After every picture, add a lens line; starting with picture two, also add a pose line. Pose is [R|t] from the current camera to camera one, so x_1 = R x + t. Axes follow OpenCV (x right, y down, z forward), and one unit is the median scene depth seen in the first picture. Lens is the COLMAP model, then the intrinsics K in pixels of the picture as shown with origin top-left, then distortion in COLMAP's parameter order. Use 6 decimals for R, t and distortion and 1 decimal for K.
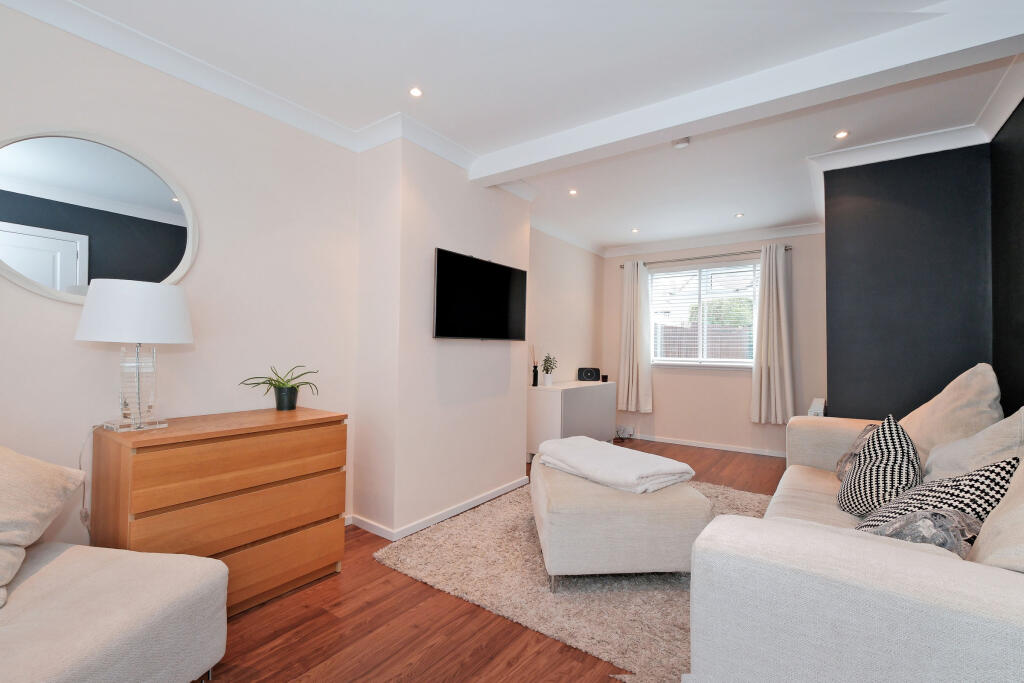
lens RADIAL K [[443.6, 0, 512.0], [0, 443.6, 341.5], [0, 0, 1]] dist [-0.008872, 0.000011]
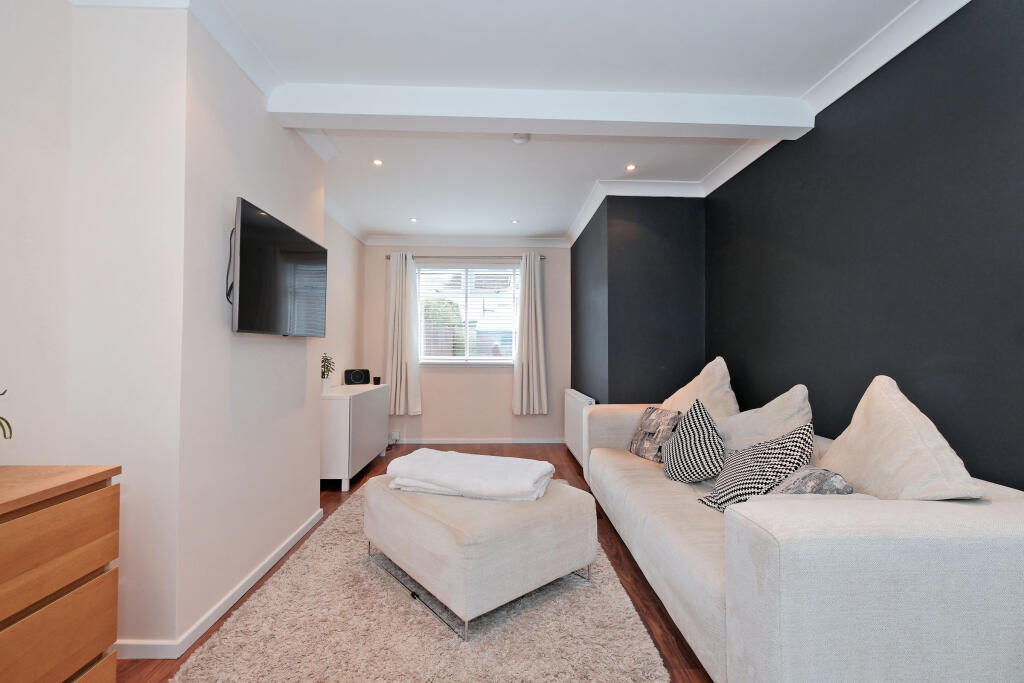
lens RADIAL K [[460.6, 0, 510.9], [0, 460.6, 346.1], [0, 0, 1]] dist [-0.002265, -0.000052]
pose [[0.797370, -0.002150, 0.603487, -0.224540], [-0.005801, 0.999920, 0.011227, 0.002510], [-0.603463, -0.012453, 0.797294, 0.166806]]
